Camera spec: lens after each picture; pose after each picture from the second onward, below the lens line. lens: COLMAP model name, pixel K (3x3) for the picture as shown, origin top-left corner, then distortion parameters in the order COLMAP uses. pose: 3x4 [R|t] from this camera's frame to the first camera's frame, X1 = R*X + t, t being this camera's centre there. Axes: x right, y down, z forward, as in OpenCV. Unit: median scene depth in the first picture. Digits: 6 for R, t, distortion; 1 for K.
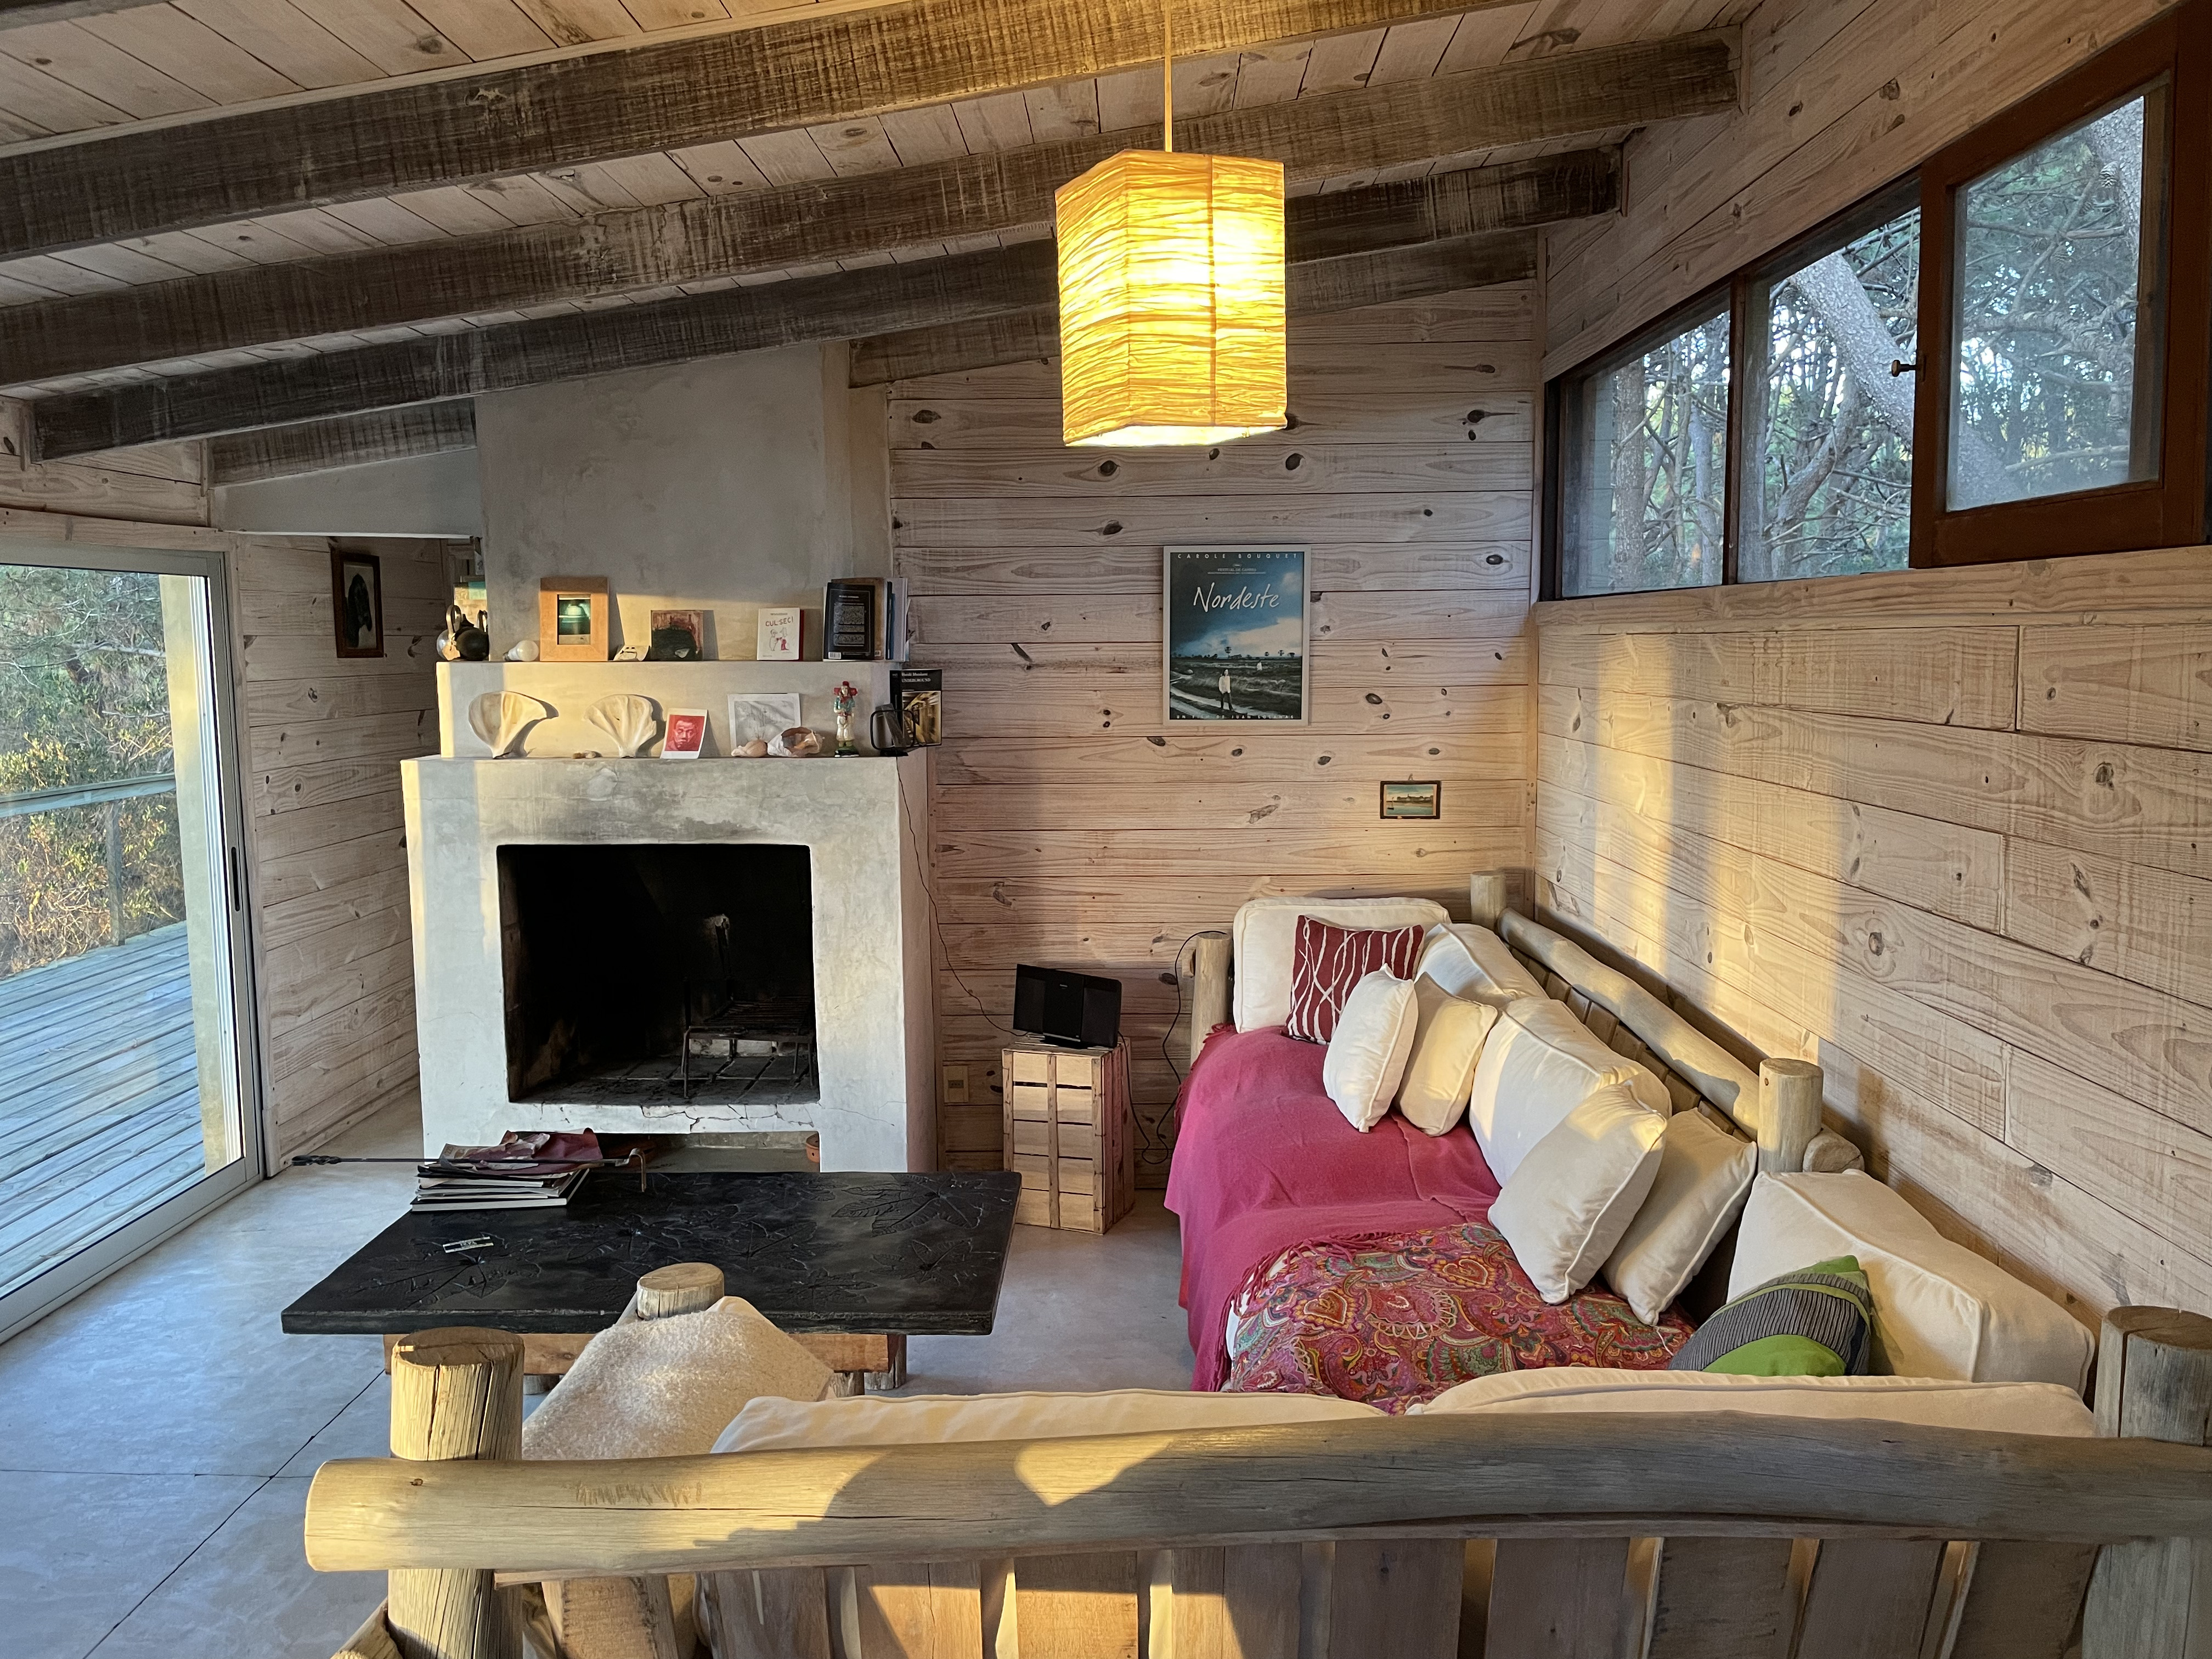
lens RADIAL K [[1685.9, 0, 1109.6], [0, 1685.9, 806.8], [0, 0, 1]] dist [0.060514, -0.034738]
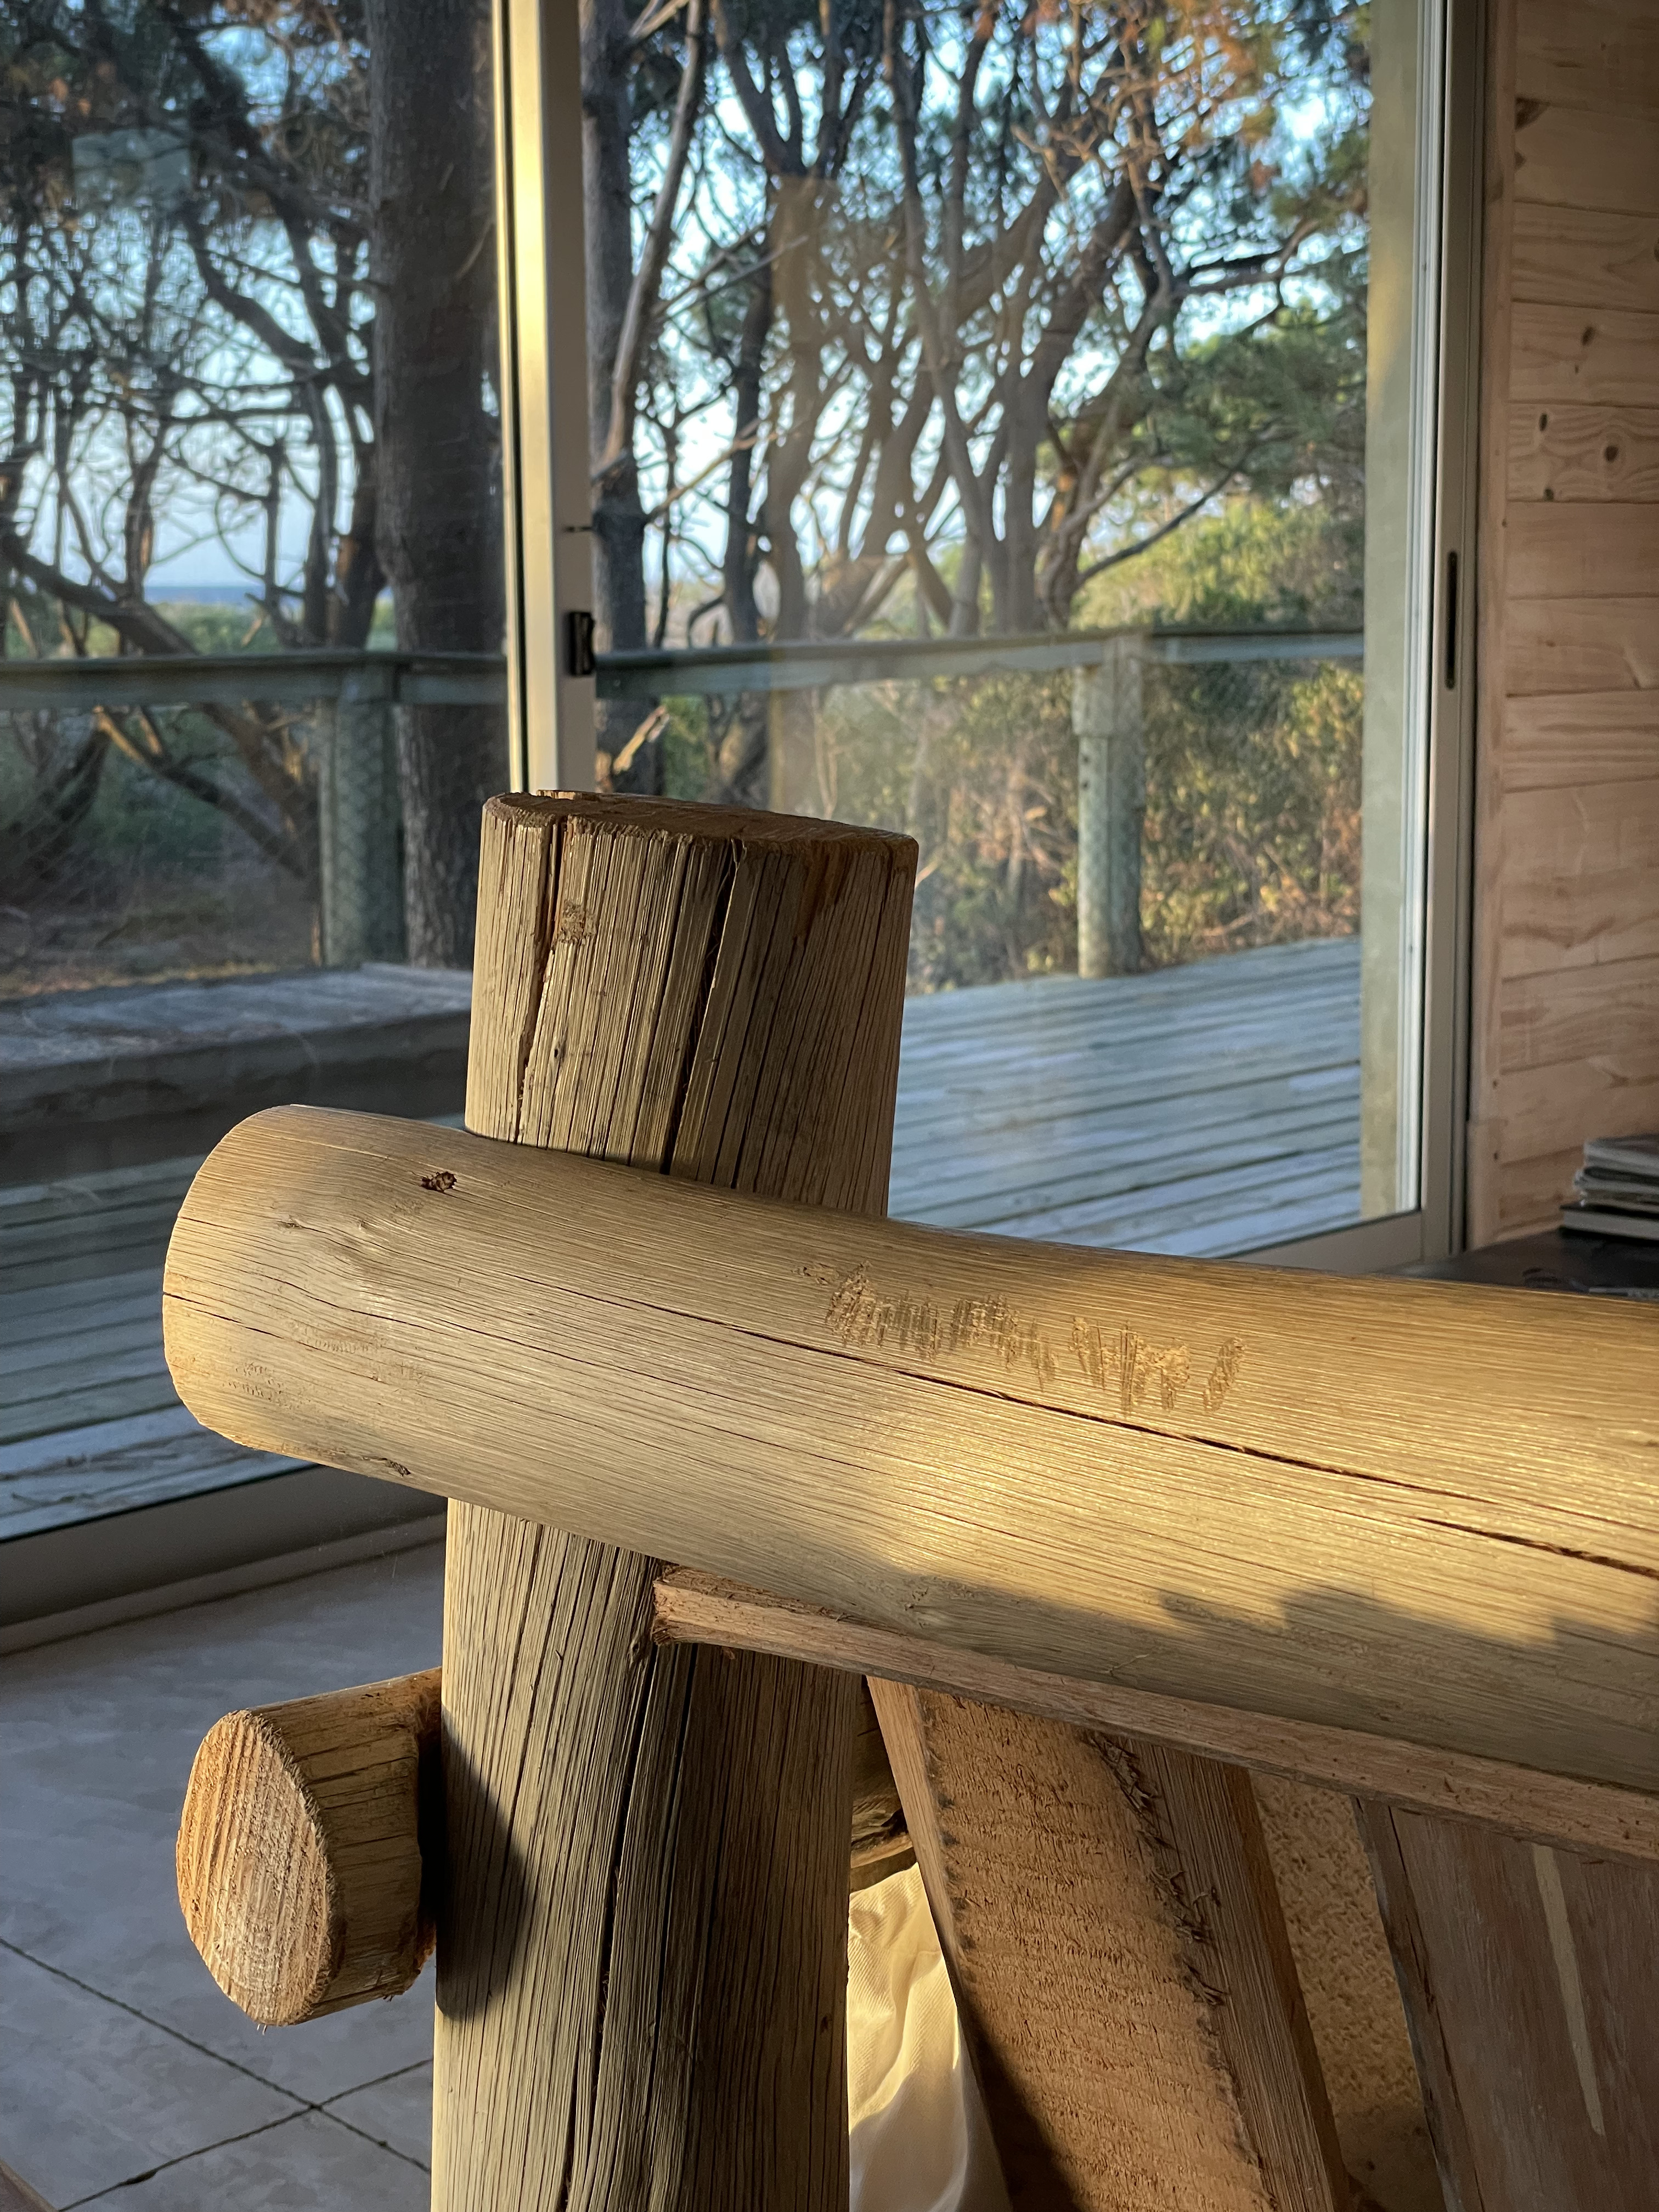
lens RADIAL K [[3338.9, 0, 863.5], [0, 3338.9, 1059.7], [0, 0, 1]] dist [0.105968, 0.000000]
pose [[0.732924, 0.099588, -0.672982, 0.006121], [-0.068101, 0.994999, 0.073073, 0.117687], [0.676894, -0.007725, 0.736040, 0.228975]]
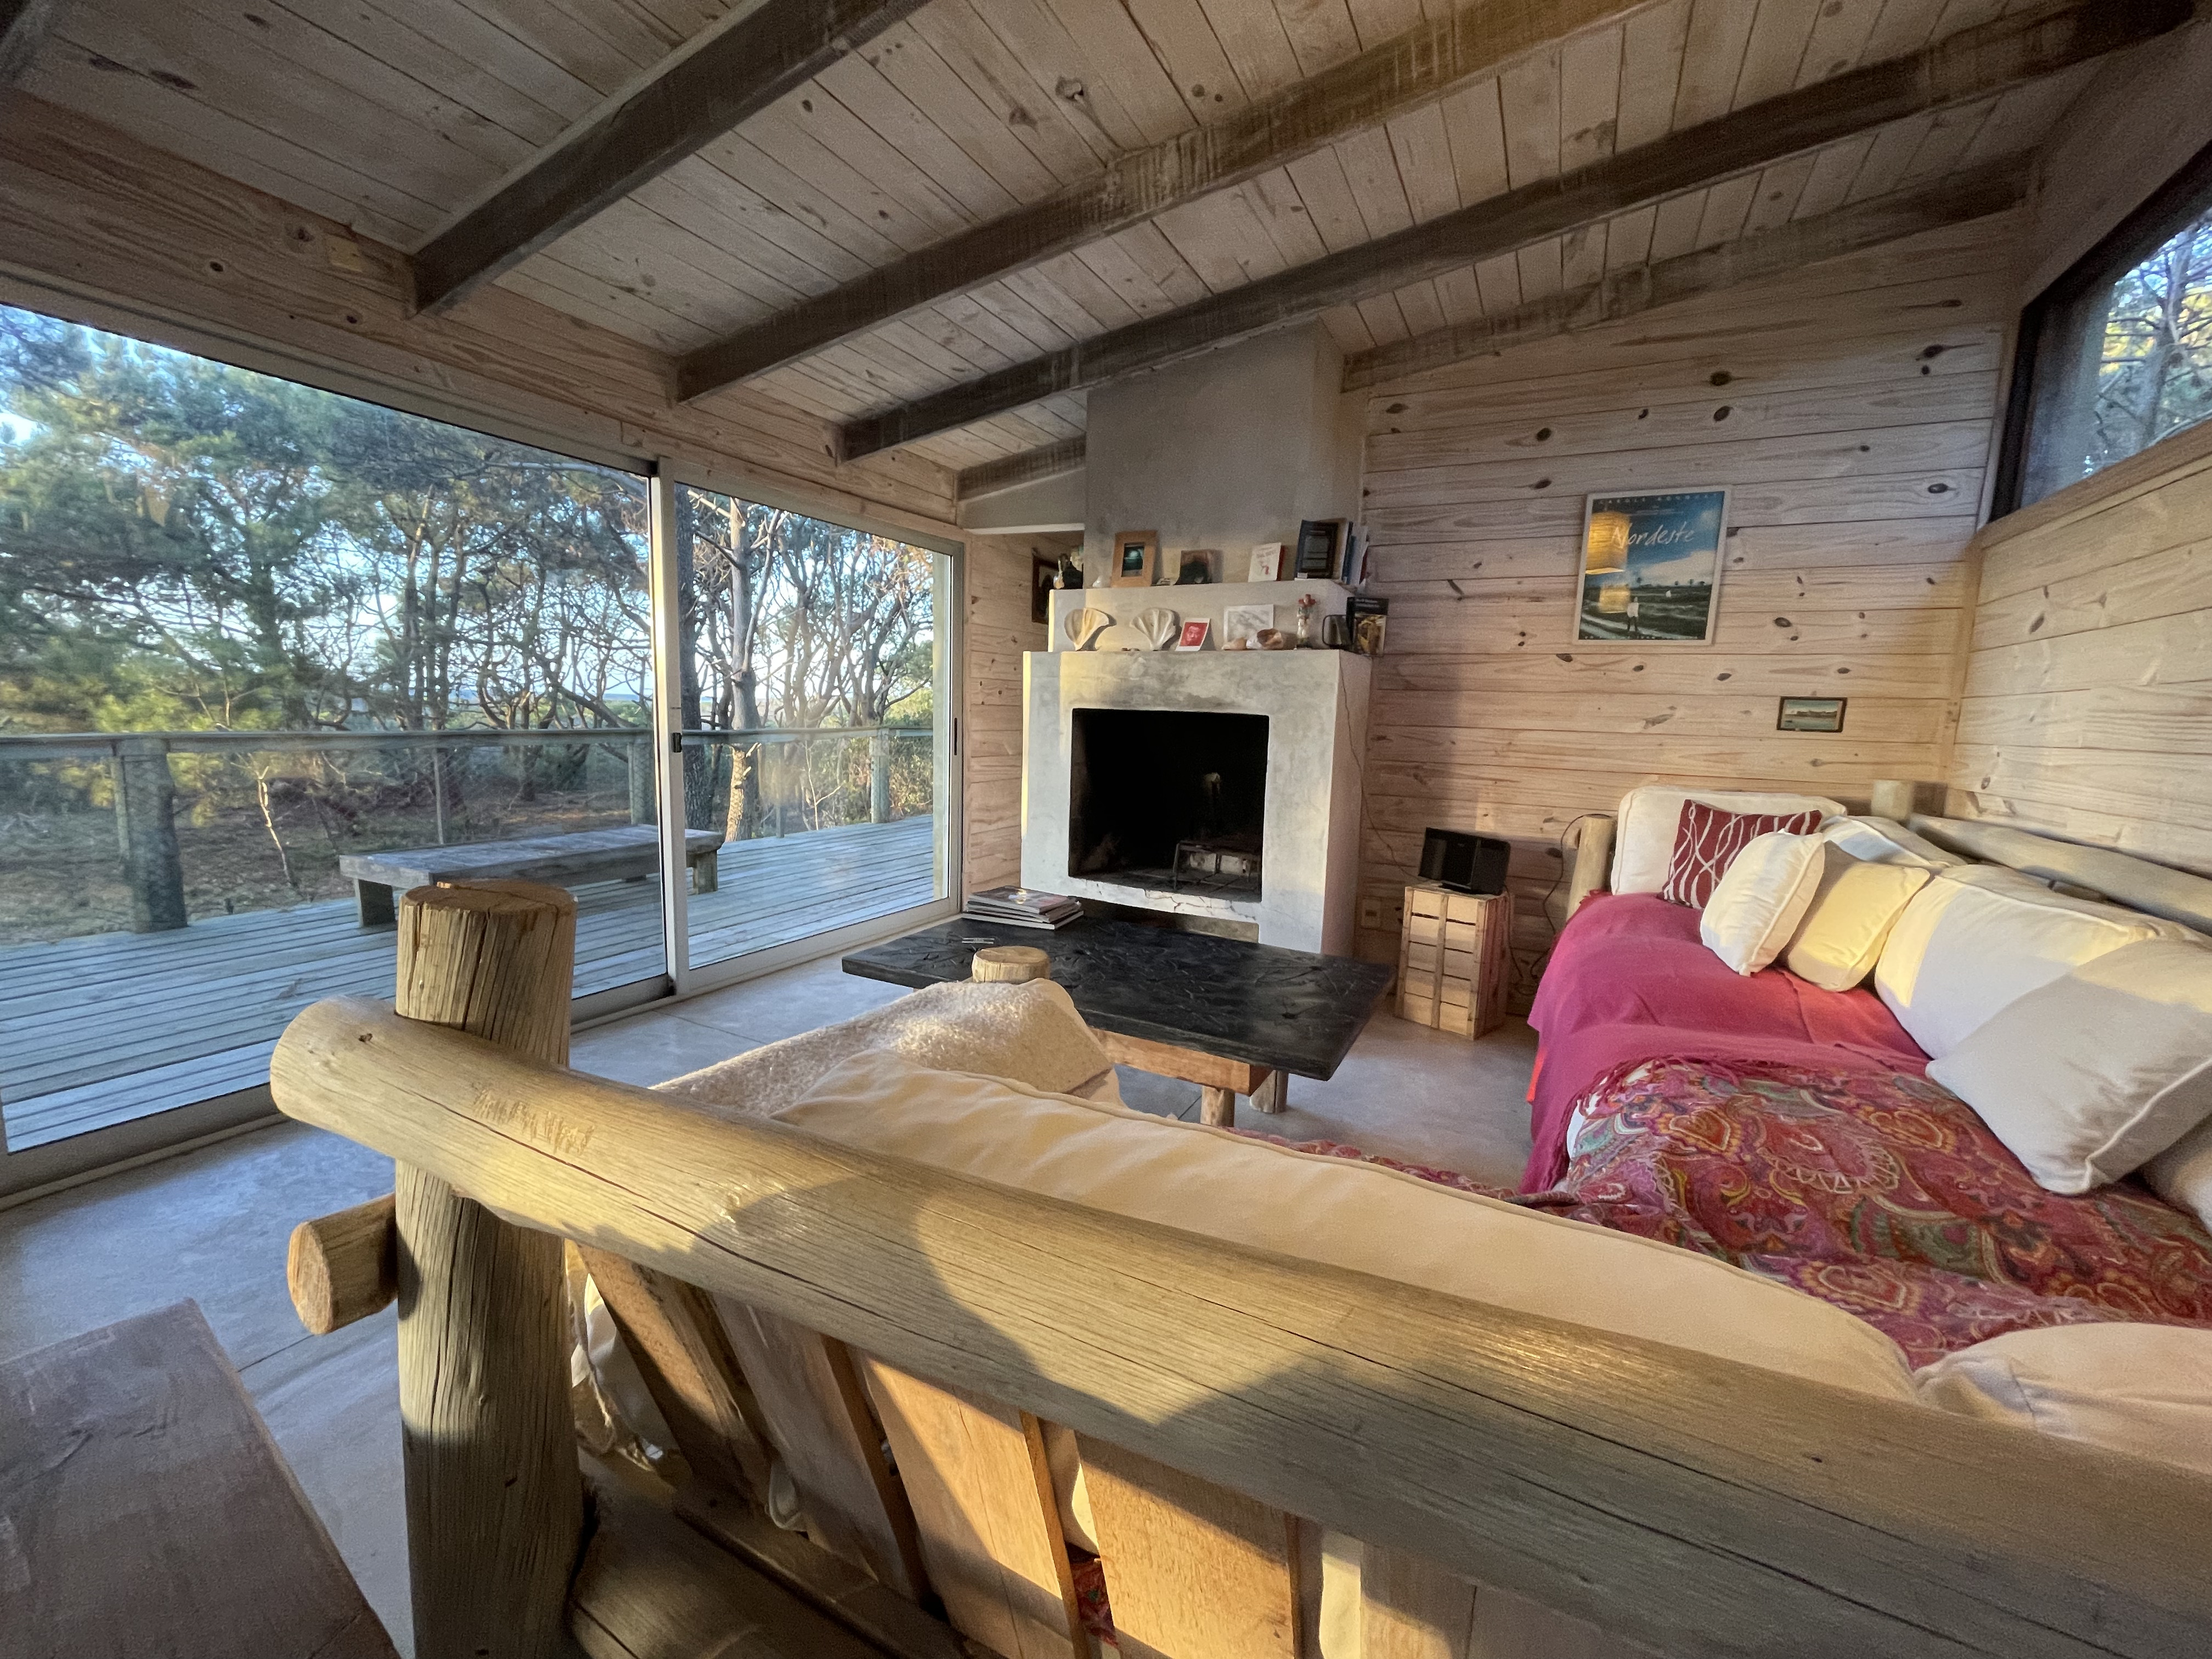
lens RADIAL K [[896.0, 0, 1100.0], [0, 896.0, 834.5], [0, 0, 1]] dist [-0.003727, 0.000259]
pose [[0.895074, 0.097983, -0.435020, 0.023065], [-0.083922, 0.995142, 0.051470, 0.090428], [0.437950, -0.009562, 0.898949, 0.278978]]
